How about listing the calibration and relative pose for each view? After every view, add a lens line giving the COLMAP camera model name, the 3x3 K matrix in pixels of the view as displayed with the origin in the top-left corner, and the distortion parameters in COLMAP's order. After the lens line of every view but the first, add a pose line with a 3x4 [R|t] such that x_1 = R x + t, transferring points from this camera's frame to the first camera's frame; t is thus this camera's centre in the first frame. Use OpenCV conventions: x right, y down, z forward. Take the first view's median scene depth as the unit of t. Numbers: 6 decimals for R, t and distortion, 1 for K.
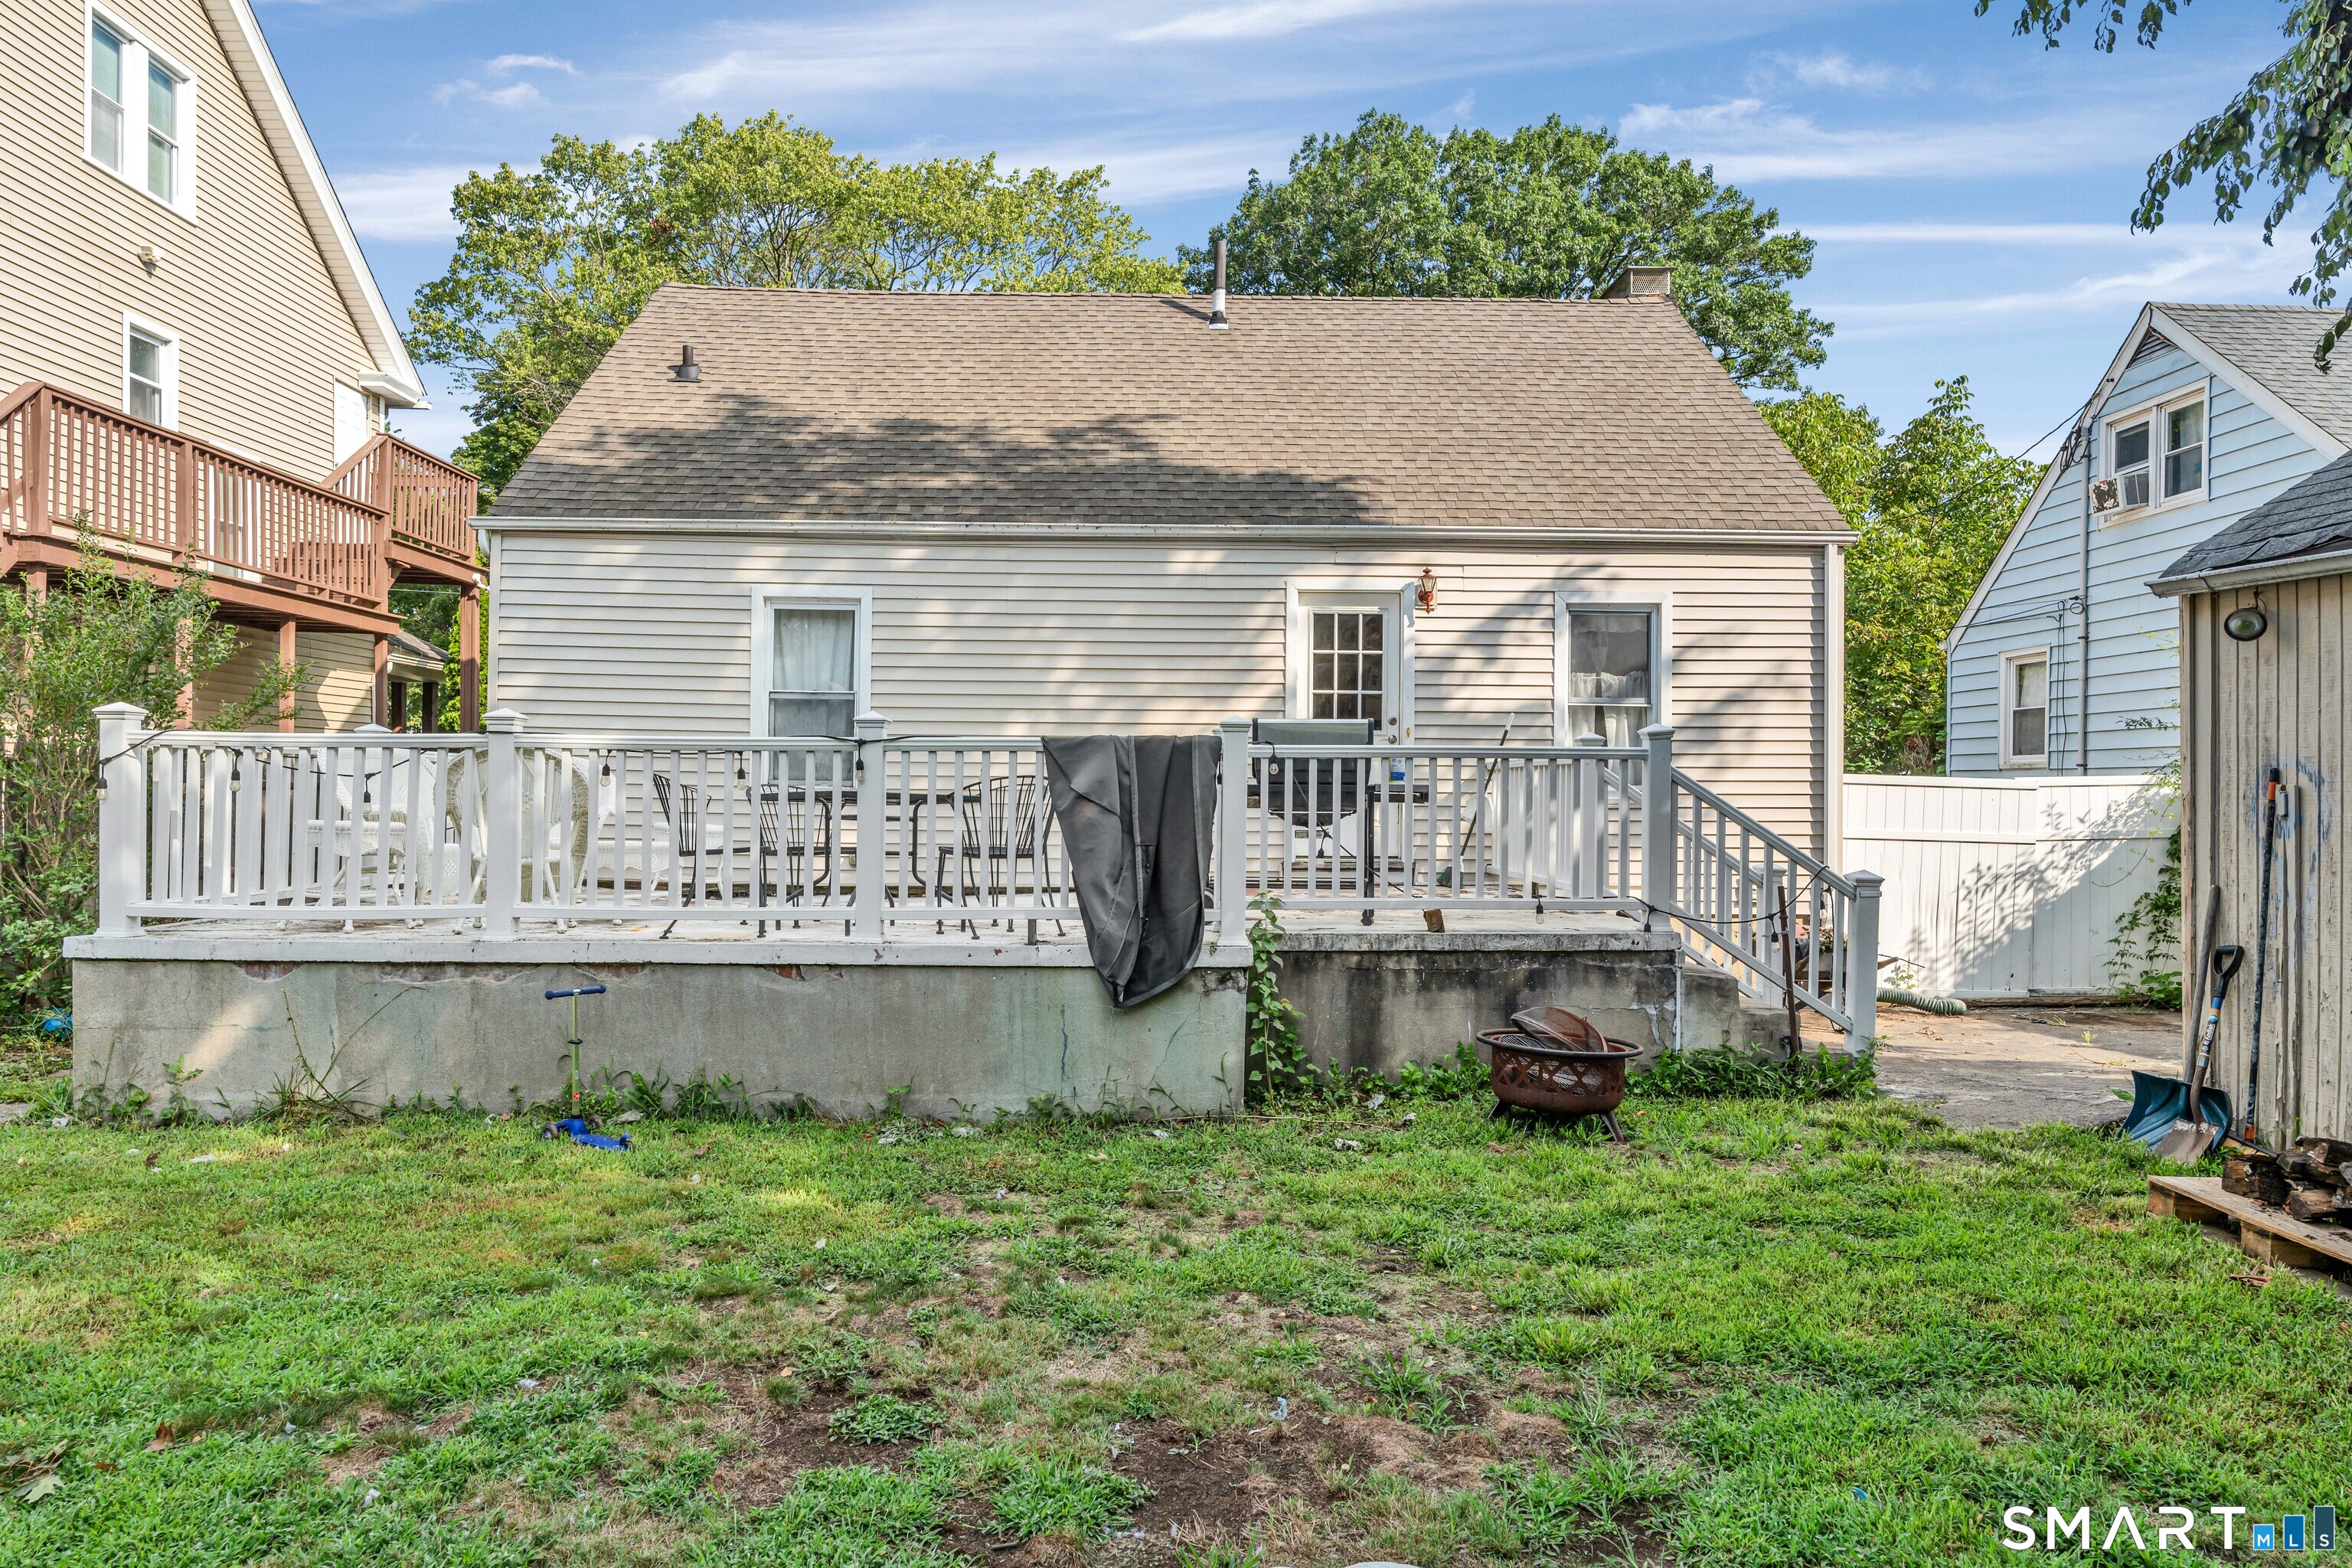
lens RADIAL K [[1477.5, 0, 1176.7], [0, 1477.5, 798.5], [0, 0, 1]] dist [0.005520, 0.005879]
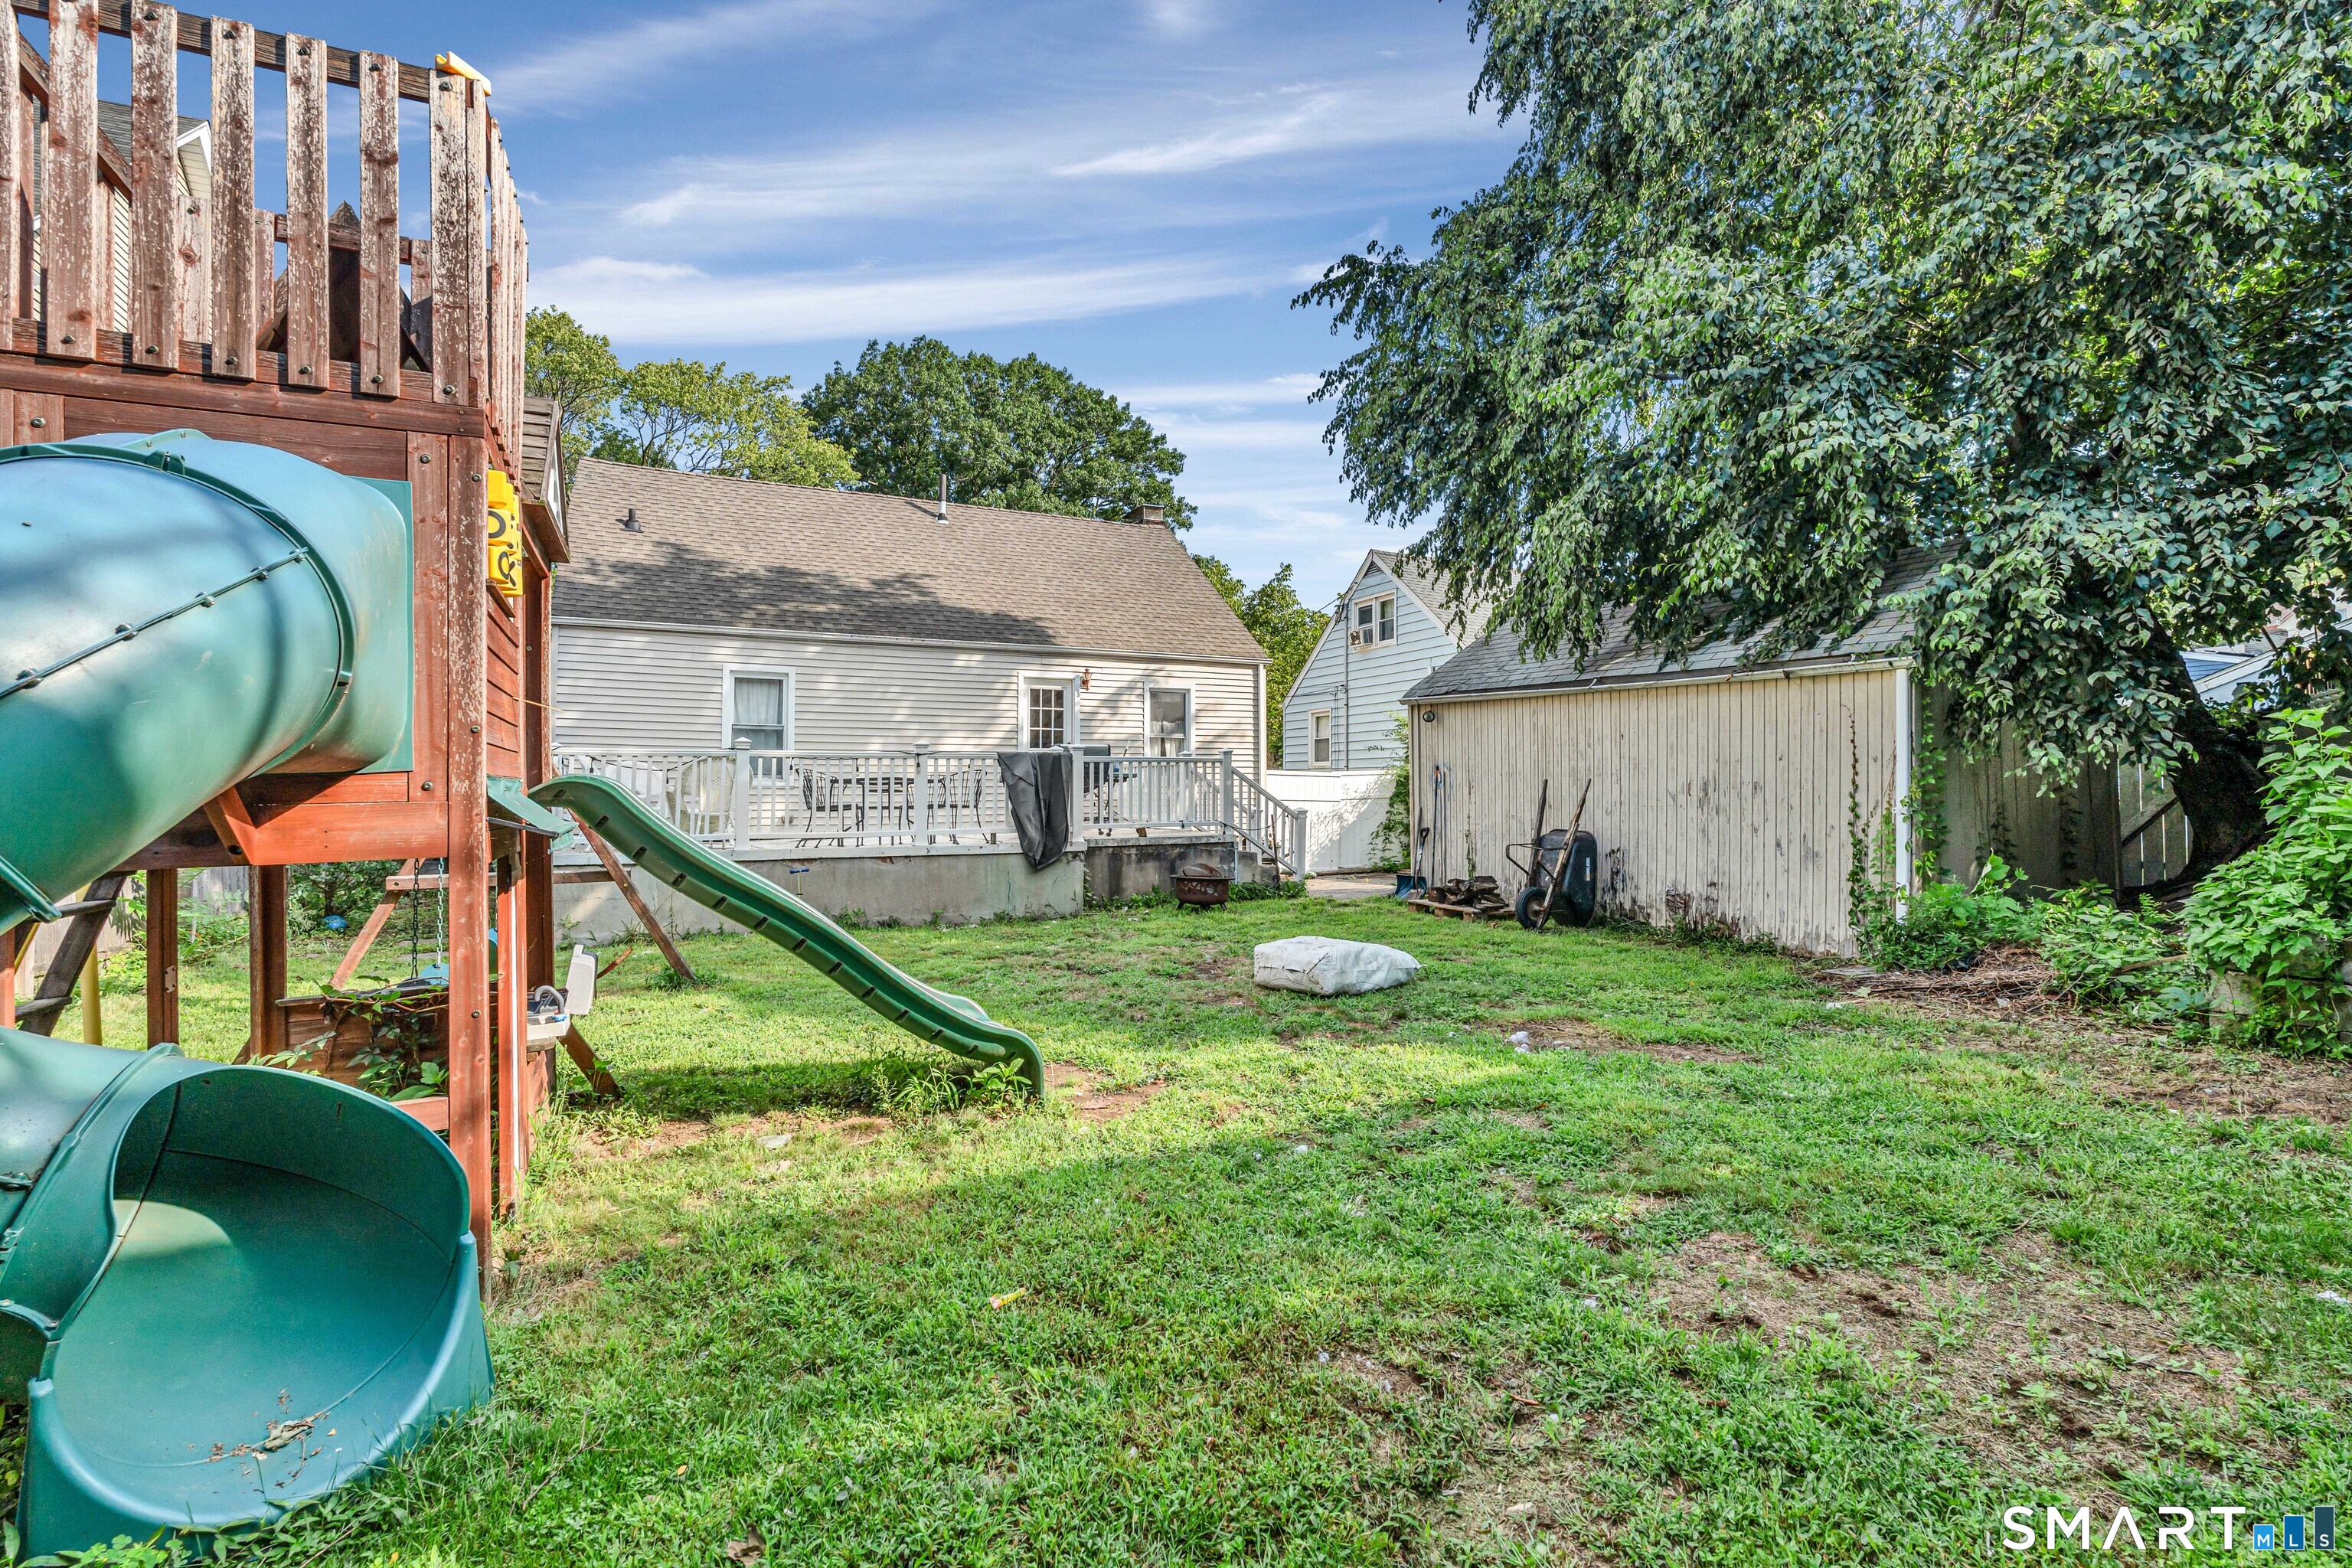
lens RADIAL K [[1127.0, 0, 1175.8], [0, 1127.0, 781.4], [0, 0, 1]] dist [-0.001774, -0.000277]
pose [[0.905380, -0.005986, 0.424560, -0.367163], [0.010929, 0.999898, -0.009208, 0.013614], [-0.424461, 0.012976, 0.905353, -0.434122]]
